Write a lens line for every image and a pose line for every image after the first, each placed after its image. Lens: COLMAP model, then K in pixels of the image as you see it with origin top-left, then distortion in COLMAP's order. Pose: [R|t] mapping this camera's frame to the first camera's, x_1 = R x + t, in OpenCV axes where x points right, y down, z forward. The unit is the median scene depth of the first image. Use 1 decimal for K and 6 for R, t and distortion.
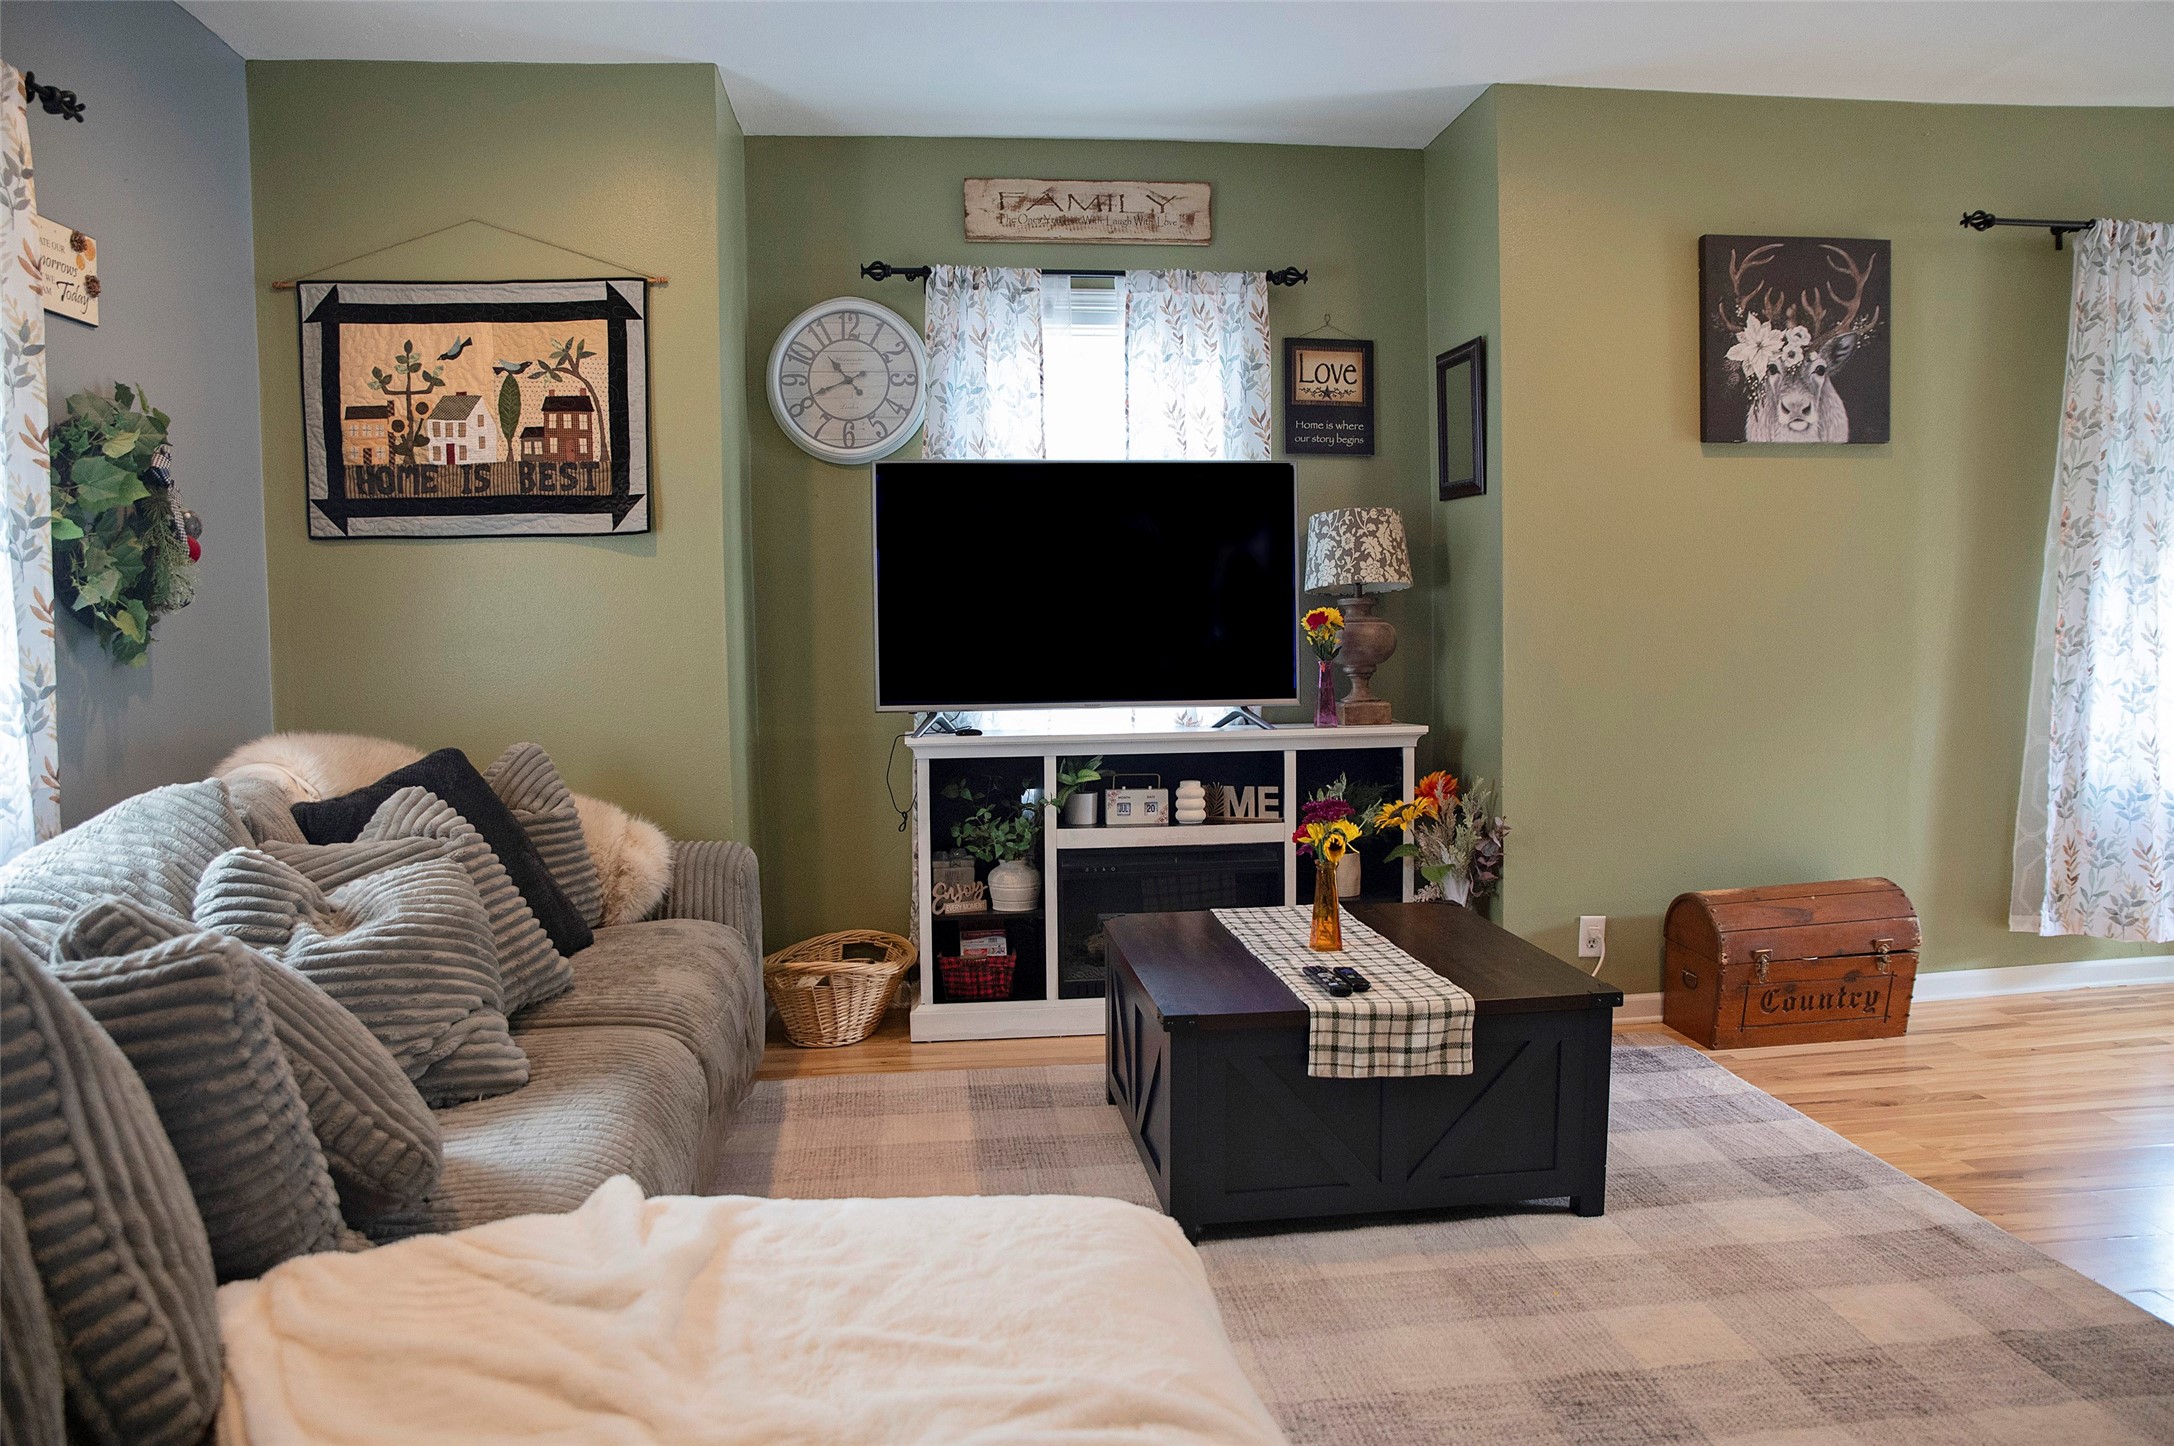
lens RADIAL K [[1488.1, 0, 1087.0], [0, 1488.1, 723.0], [0, 0, 1]] dist [-0.135815, 0.099913]
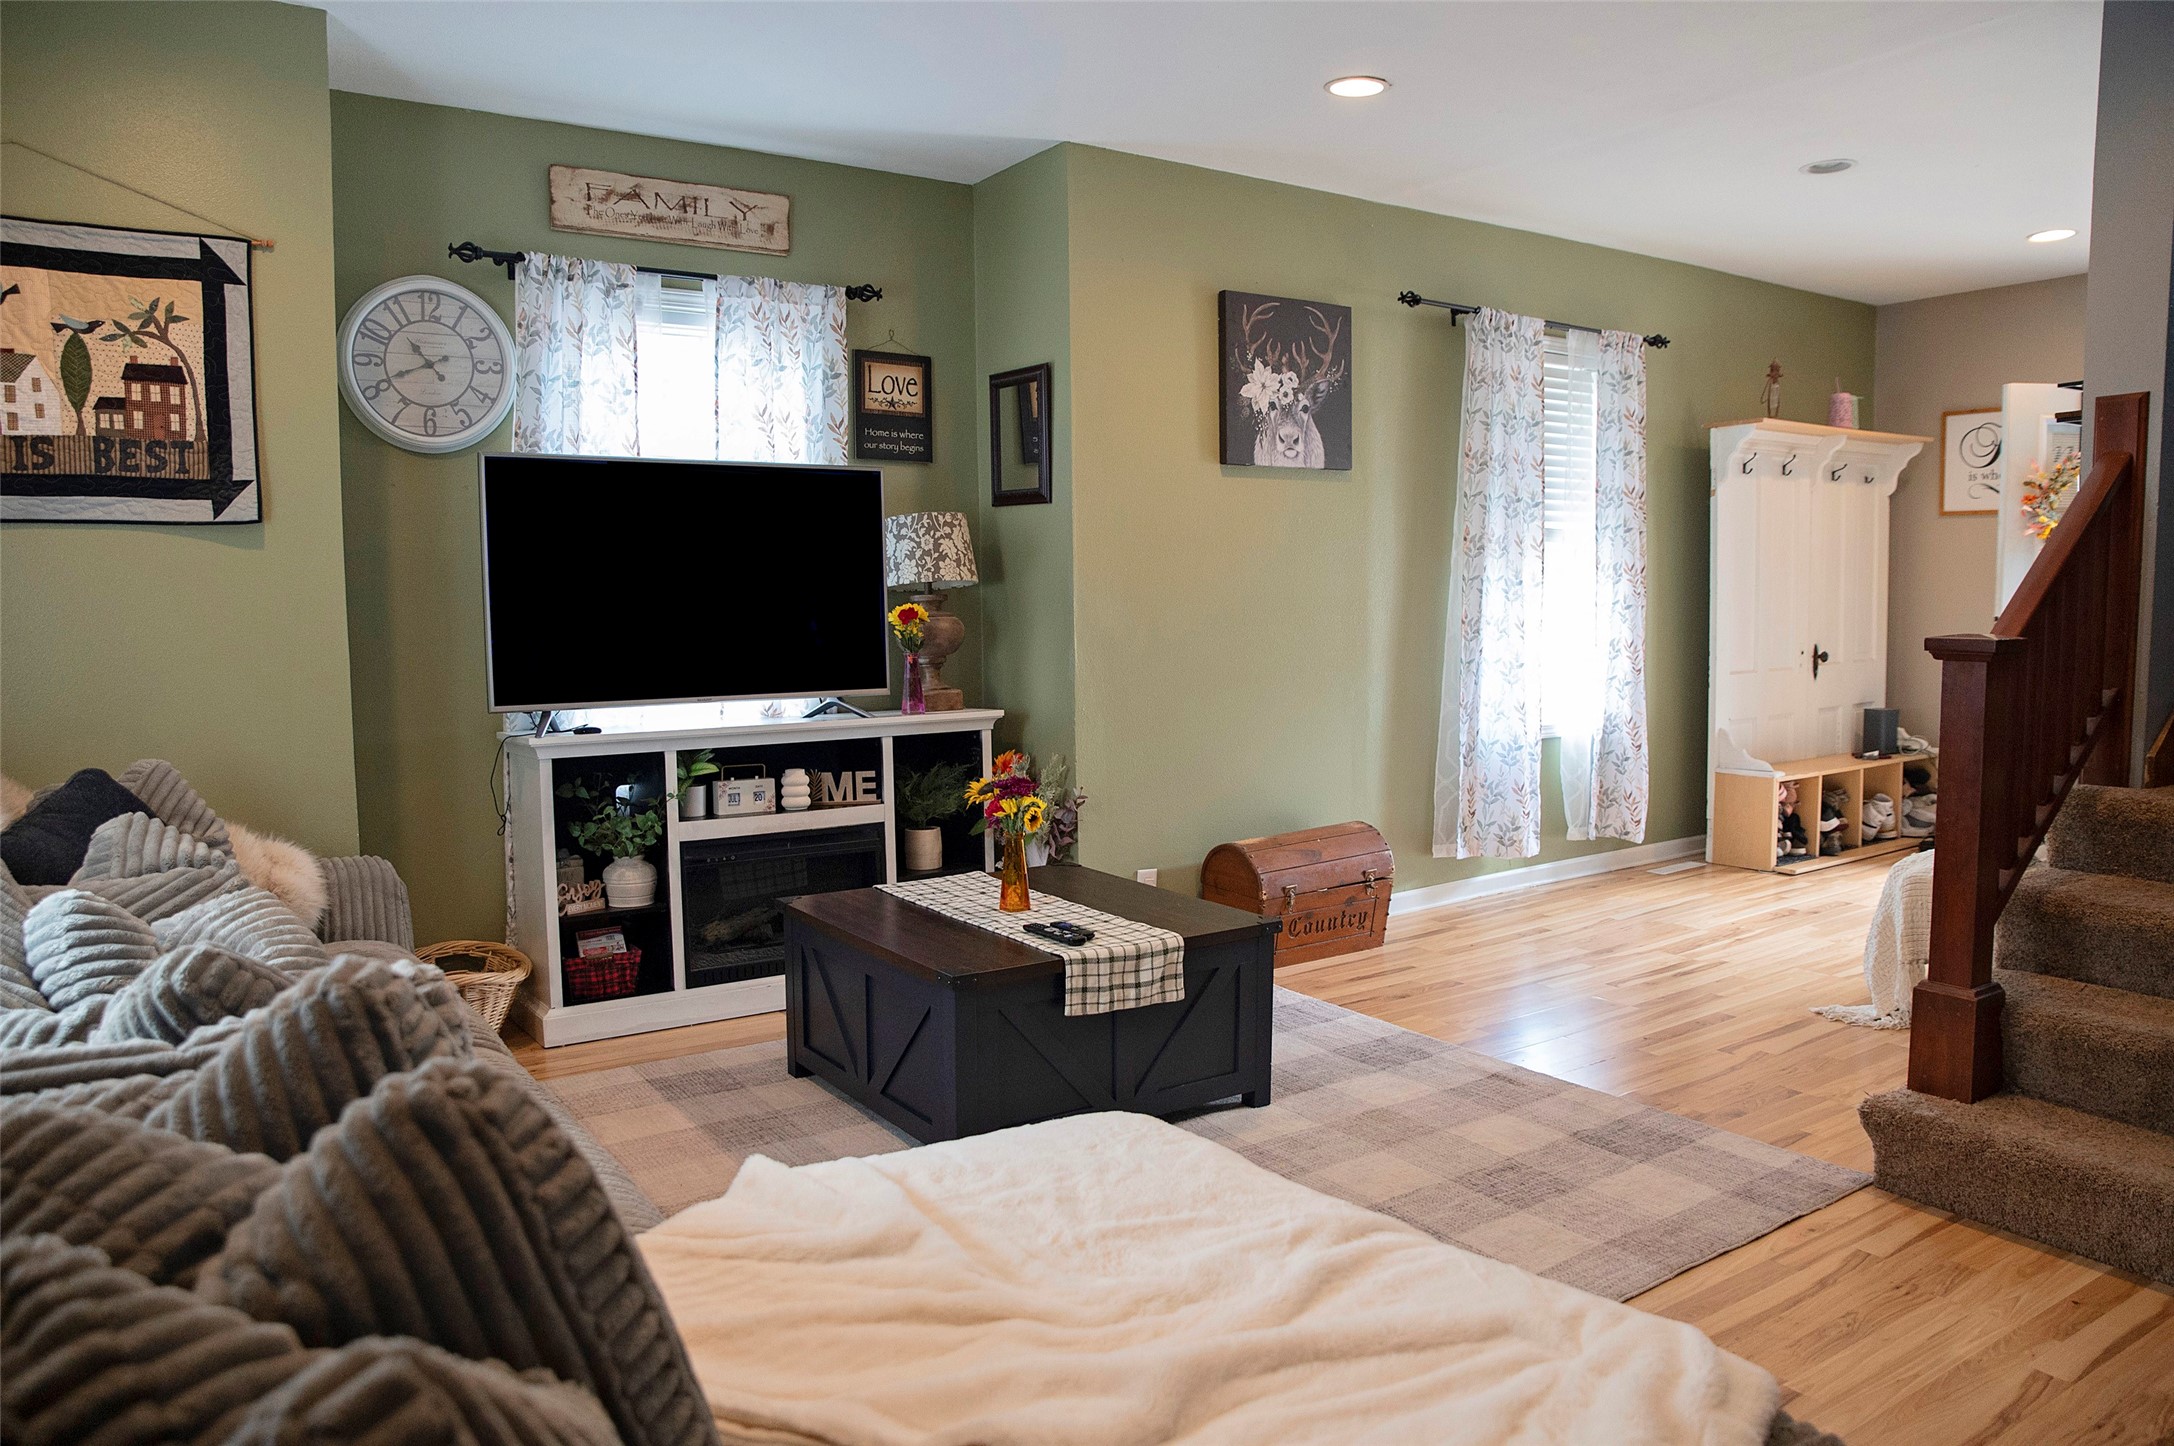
lens RADIAL K [[1488.1, 0, 1087.0], [0, 1488.1, 723.0], [0, 0, 1]] dist [-0.135815, 0.099913]
pose [[0.885684, -0.033658, 0.463066, -0.241456], [0.028974, 0.999432, 0.017226, -0.005947], [-0.463383, -0.001840, 0.886156, -0.022545]]
